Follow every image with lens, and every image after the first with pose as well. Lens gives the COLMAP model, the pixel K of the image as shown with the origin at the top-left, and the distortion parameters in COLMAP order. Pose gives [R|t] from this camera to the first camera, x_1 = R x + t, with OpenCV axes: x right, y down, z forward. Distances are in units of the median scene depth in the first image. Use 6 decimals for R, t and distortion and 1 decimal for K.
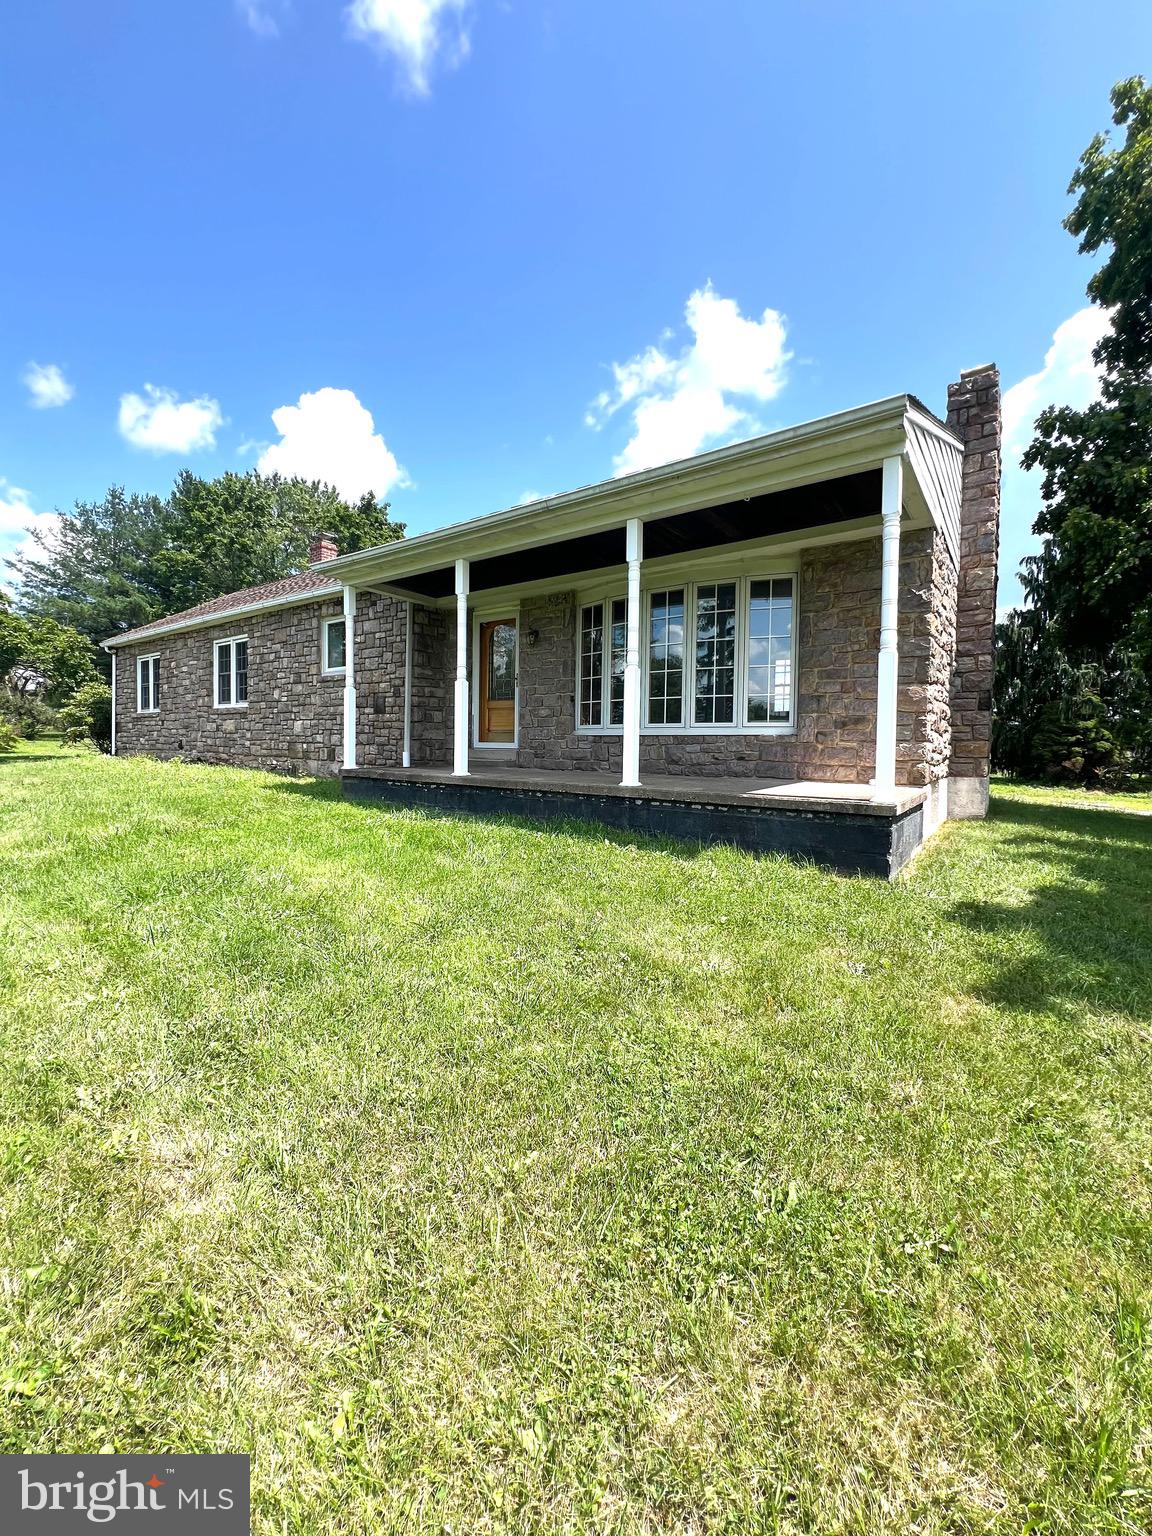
lens RADIAL K [[618.9, 0, 577.9], [0, 618.9, 764.7], [0, 0, 1]] dist [-0.004708, -0.000009]
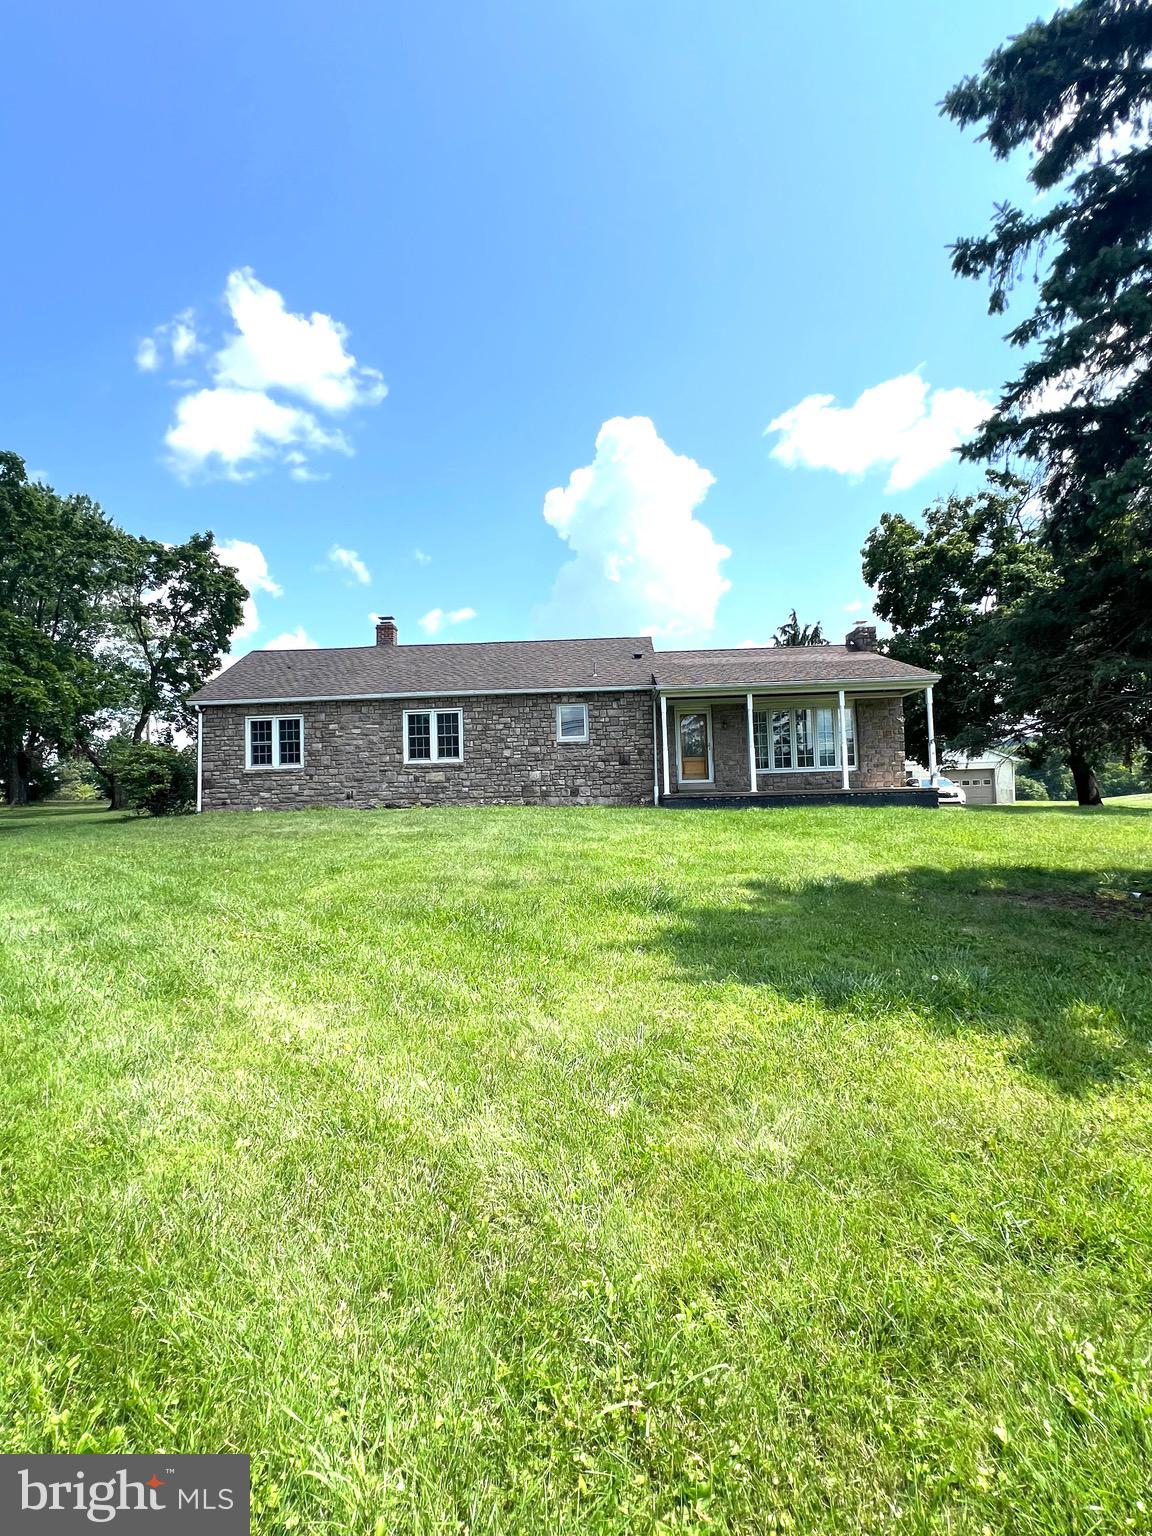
lens RADIAL K [[710.6, 0, 573.7], [0, 710.6, 769.0], [0, 0, 1]] dist [-0.000017, 0.000007]
pose [[0.833406, -0.012730, 0.552515, -1.177682], [0.057600, 0.996291, -0.063929, 0.034173], [-0.549652, 0.085103, 0.831048, -0.414126]]
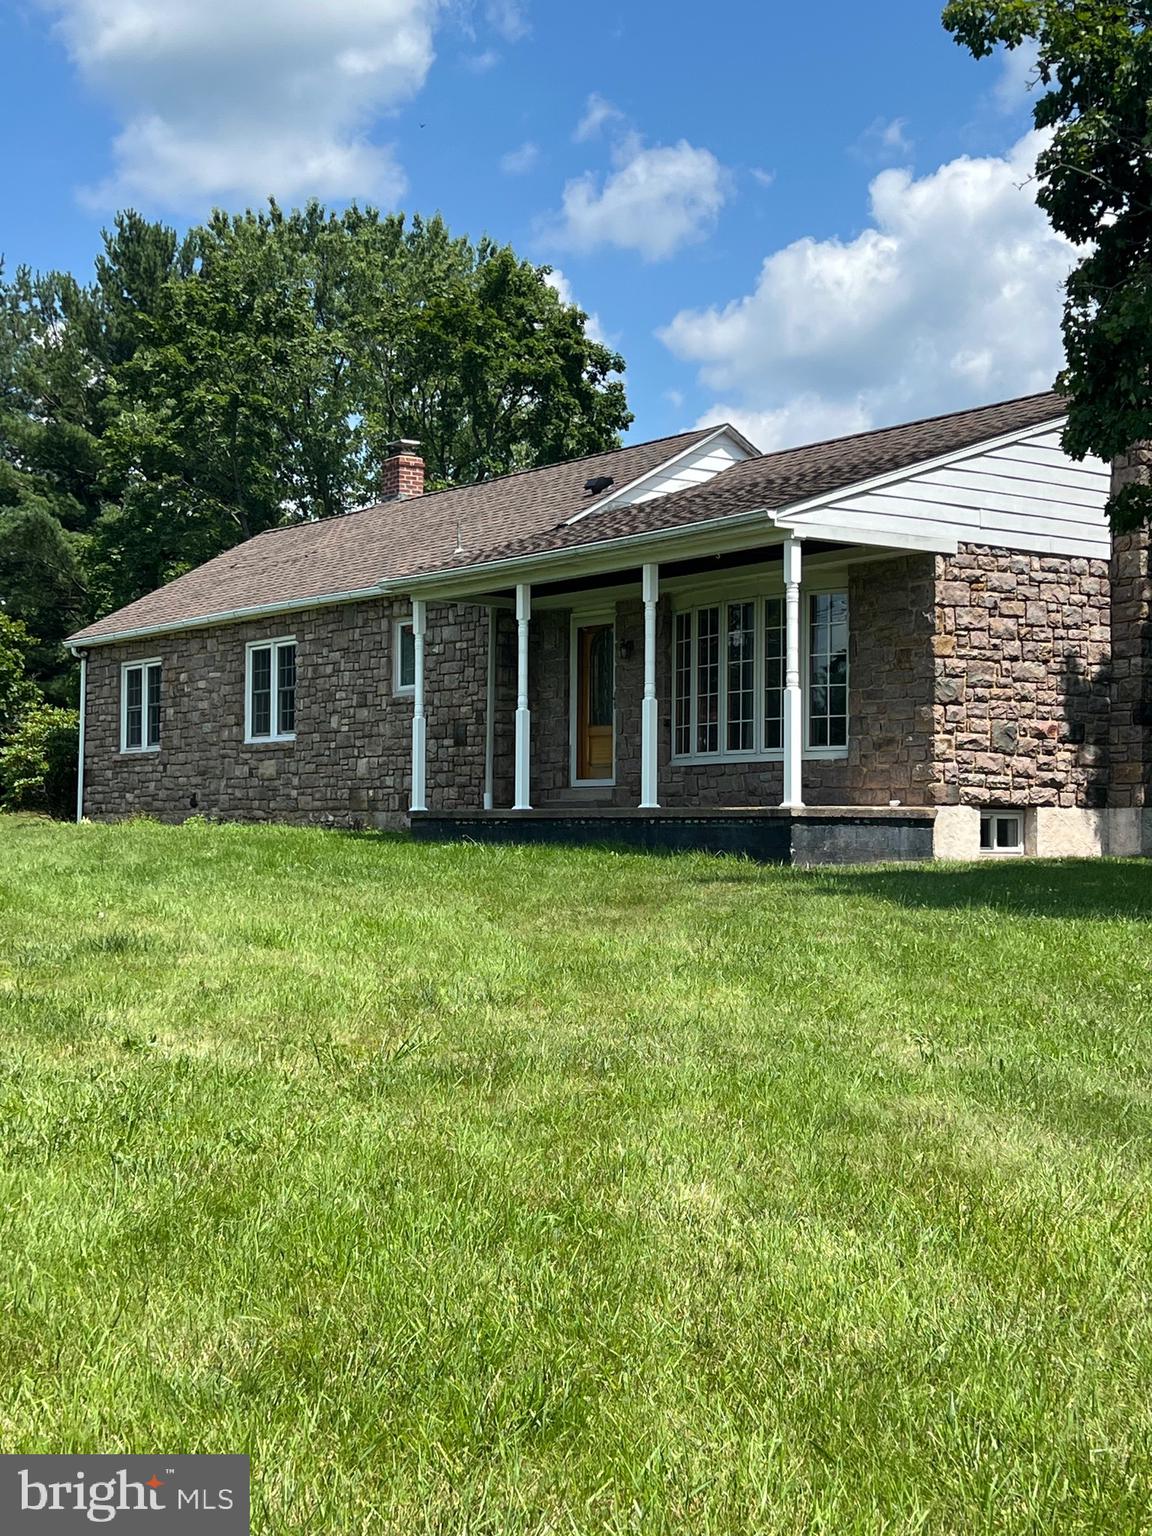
lens RADIAL K [[2206.0, 0, 576.3], [0, 2206.0, 767.7], [0, 0, 1]] dist [0.004317, 0.000000]
pose [[0.948712, -0.020497, -0.315477, 0.534834], [-0.000790, 0.997739, -0.067200, 0.101115], [0.316141, 0.064003, 0.946551, -1.217579]]
